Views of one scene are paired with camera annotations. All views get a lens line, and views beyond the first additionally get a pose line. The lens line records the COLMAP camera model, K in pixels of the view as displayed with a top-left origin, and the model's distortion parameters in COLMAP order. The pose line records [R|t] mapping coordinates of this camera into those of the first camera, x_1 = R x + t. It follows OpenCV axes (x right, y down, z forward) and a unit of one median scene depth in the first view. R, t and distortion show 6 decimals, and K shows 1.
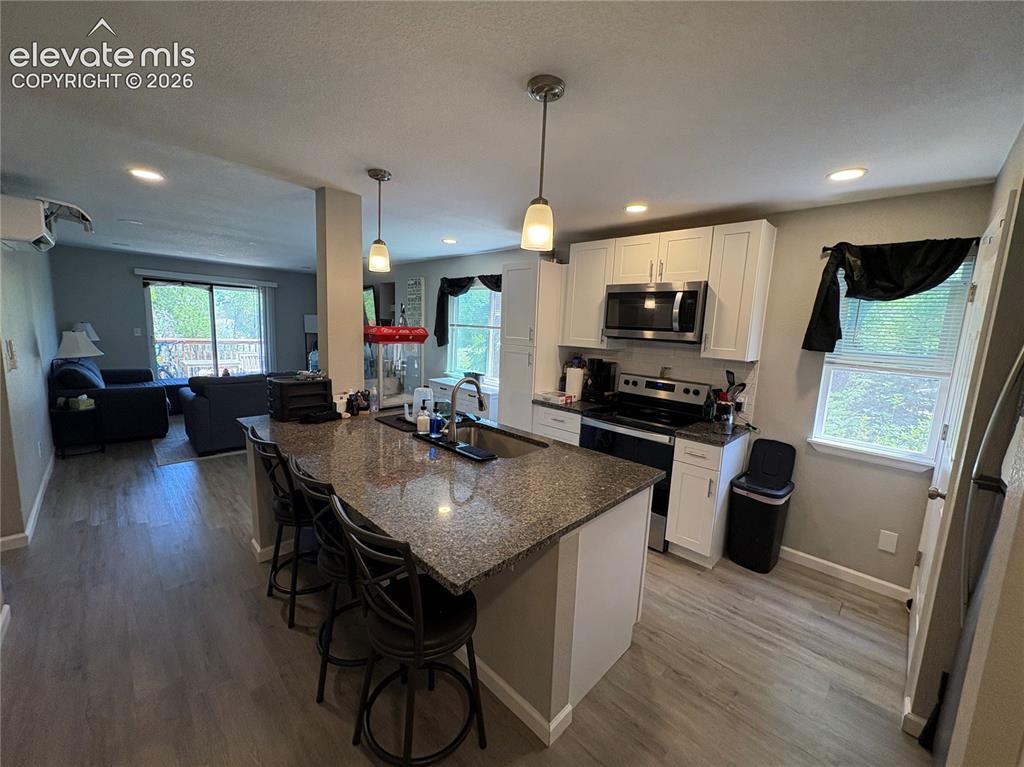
lens RADIAL K [[406.2, 0, 512.0], [0, 406.2, 383.5], [0, 0, 1]] dist [0.001435, 0.000239]
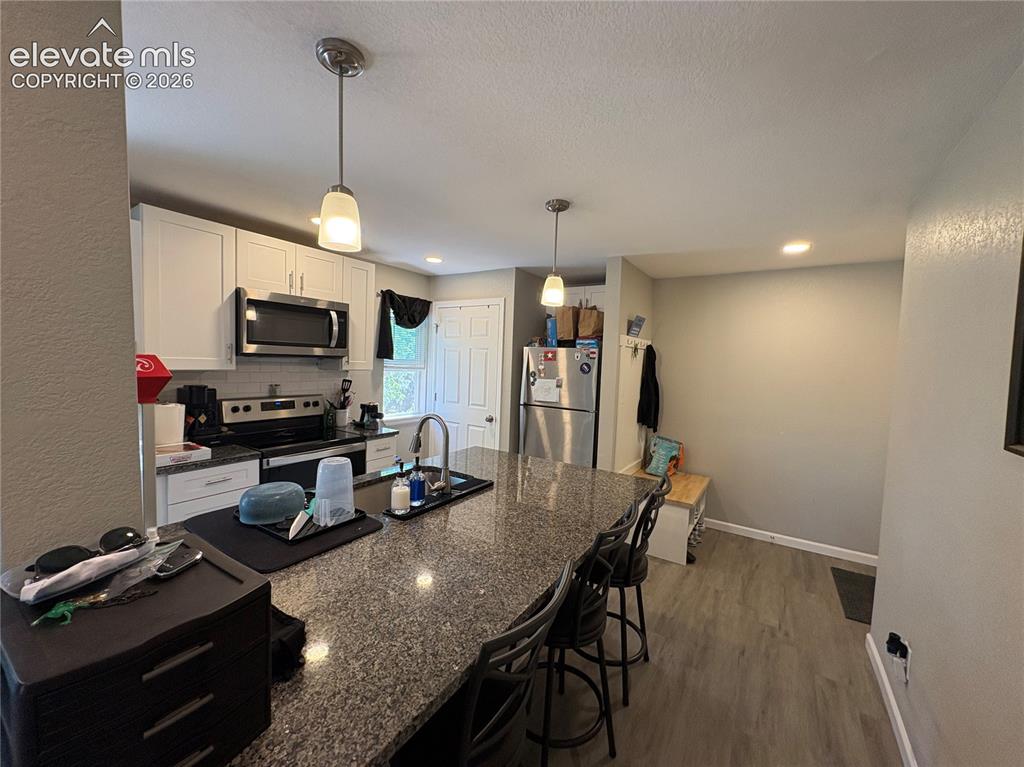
lens RADIAL K [[406.2, 0, 512.0], [0, 406.2, 383.5], [0, 0, 1]] dist [0.001435, 0.000239]
pose [[-0.193356, -0.107449, 0.975227, -0.759667], [0.098598, 0.986825, 0.128275, -0.131399], [-0.976162, 0.120958, -0.180214, 0.792503]]
